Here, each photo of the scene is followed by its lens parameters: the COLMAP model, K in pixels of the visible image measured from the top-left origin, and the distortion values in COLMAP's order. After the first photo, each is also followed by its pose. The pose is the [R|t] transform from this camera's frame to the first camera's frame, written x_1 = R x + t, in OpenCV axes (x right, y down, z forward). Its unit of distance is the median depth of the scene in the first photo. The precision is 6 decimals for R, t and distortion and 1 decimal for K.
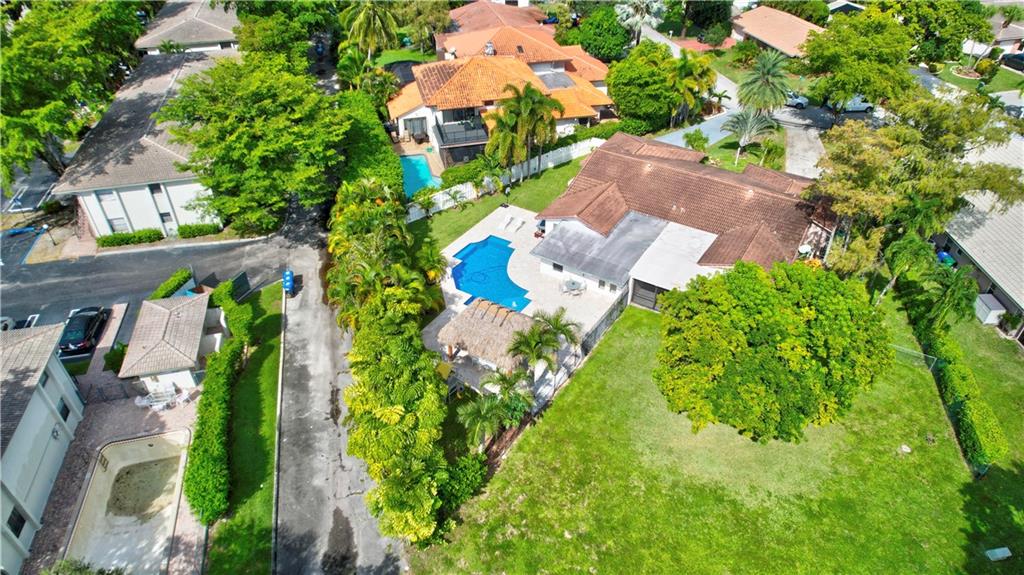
lens RADIAL K [[651.7, 0, 507.4], [0, 651.7, 291.2], [0, 0, 1]] dist [-0.058871, 0.050288]
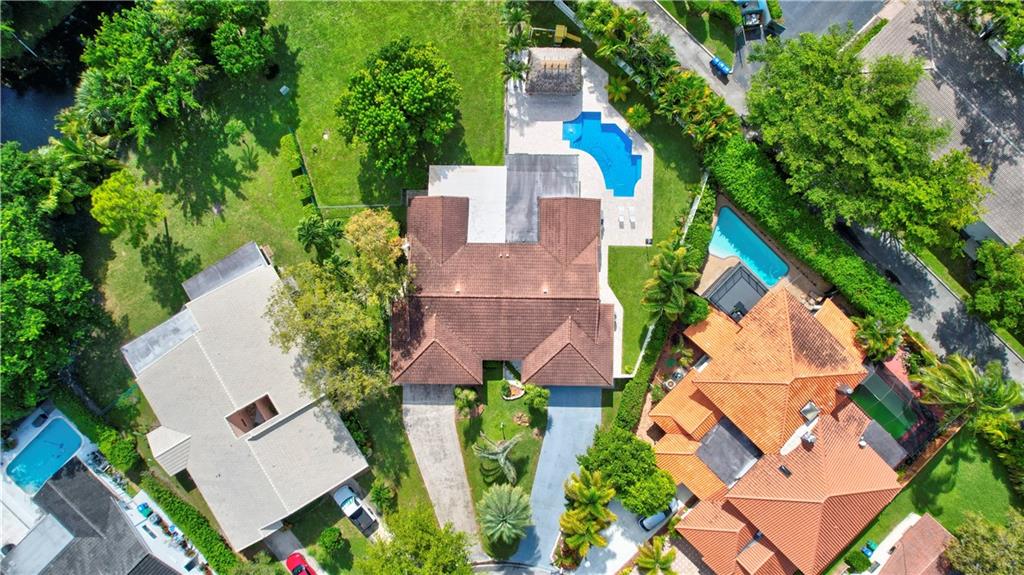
lens RADIAL K [[651.7, 0, 513.2], [0, 651.7, 291.3], [0, 0, 1]] dist [-0.058871, 0.050288]
pose [[-0.850041, 0.526700, 0.004216, 0.345060], [-0.310890, -0.508174, 0.803185, -1.460383], [0.425180, 0.681429, 0.595715, 0.370820]]
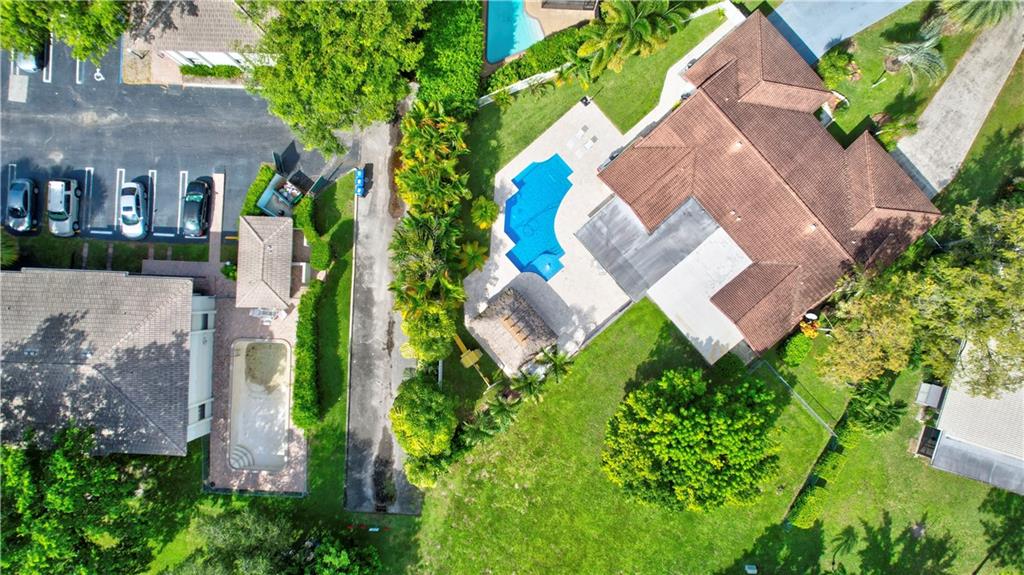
lens RADIAL K [[651.7, 0, 507.1], [0, 651.7, 290.5], [0, 0, 1]] dist [-0.058871, 0.050288]
pose [[0.961888, 0.273358, -0.006915, -0.044677], [-0.161716, 0.589071, 0.791734, -0.973912], [0.220500, -0.760441, 0.610827, 0.280118]]
